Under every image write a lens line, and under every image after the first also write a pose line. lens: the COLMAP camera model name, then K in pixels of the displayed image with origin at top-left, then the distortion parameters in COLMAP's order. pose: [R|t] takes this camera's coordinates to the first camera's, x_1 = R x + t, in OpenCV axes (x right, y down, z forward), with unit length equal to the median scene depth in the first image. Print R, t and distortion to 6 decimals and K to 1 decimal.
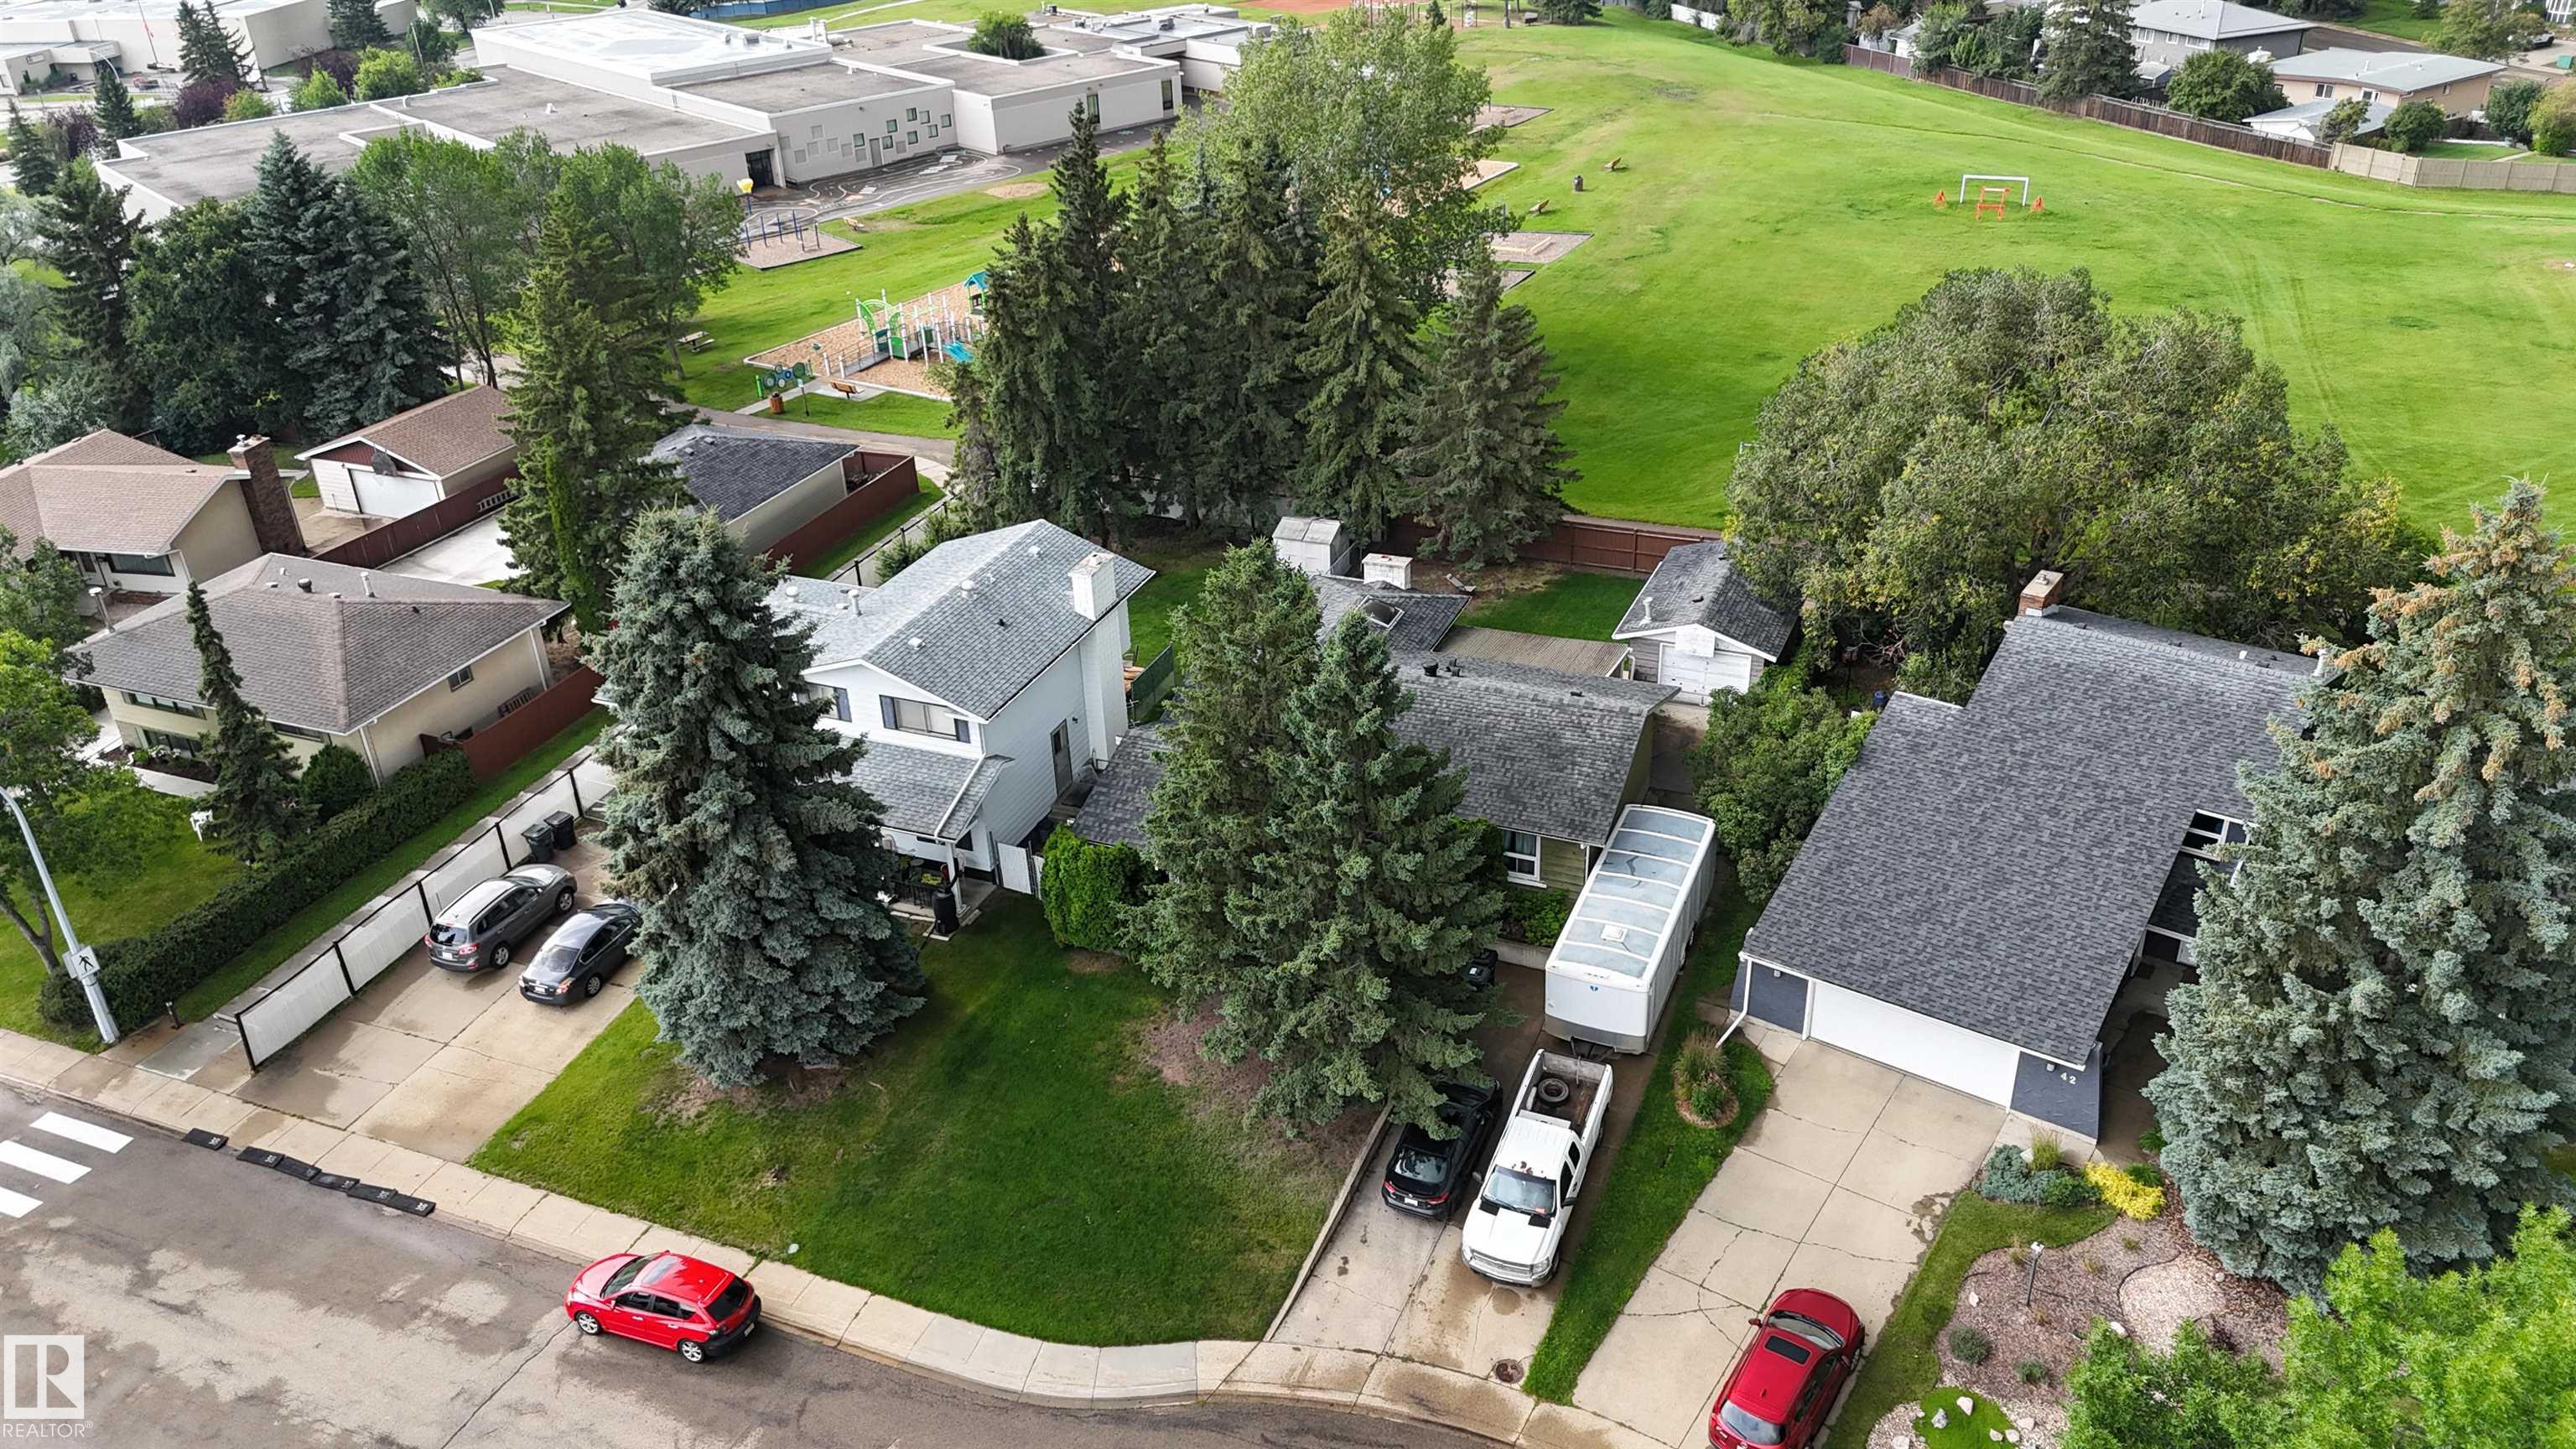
lens RADIAL K [[1920.0, 0, 1288.0], [0, 1920.0, 701.5], [0, 0, 1]] dist [0.030920, -0.006341]
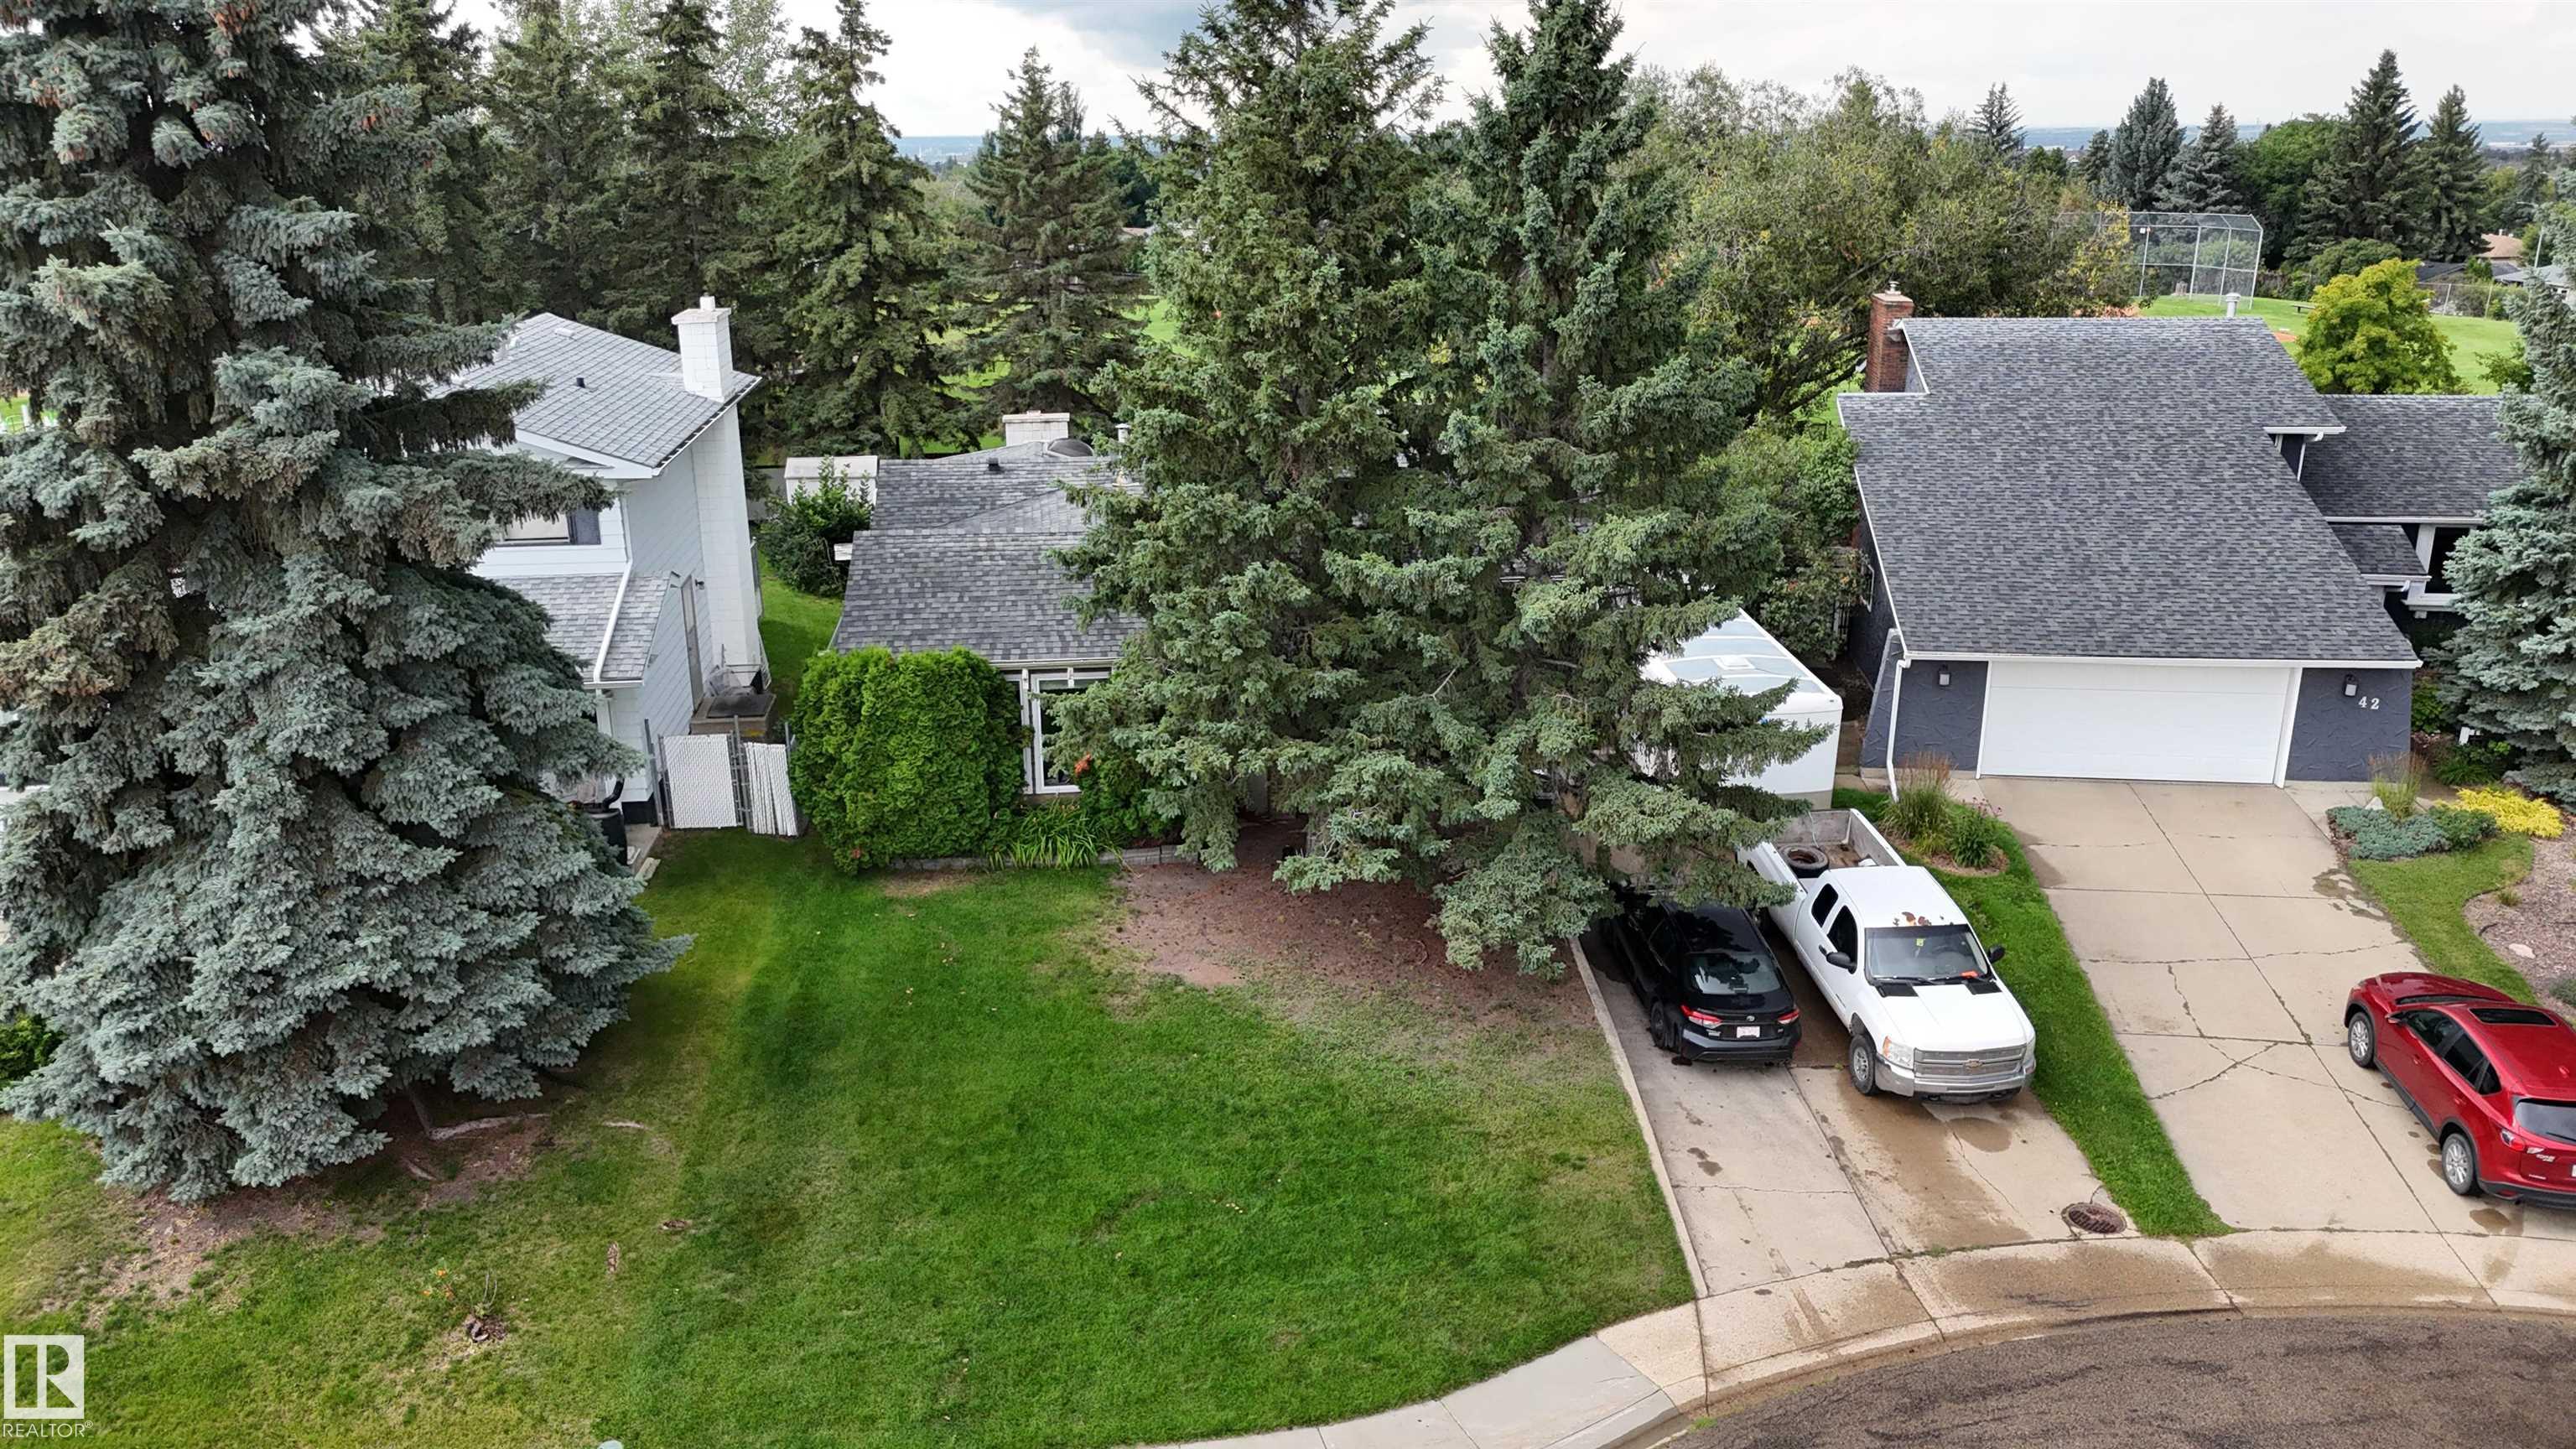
lens RADIAL K [[1892.9, 0, 1288.0], [0, 1892.9, 724.5], [0, 0, 1]] dist [0.064606, -0.058295]
pose [[0.871917, -0.116814, 0.475515, -0.293446], [0.205329, 0.968844, -0.138493, 0.210126], [-0.444522, 0.218392, 0.868738, 0.522922]]
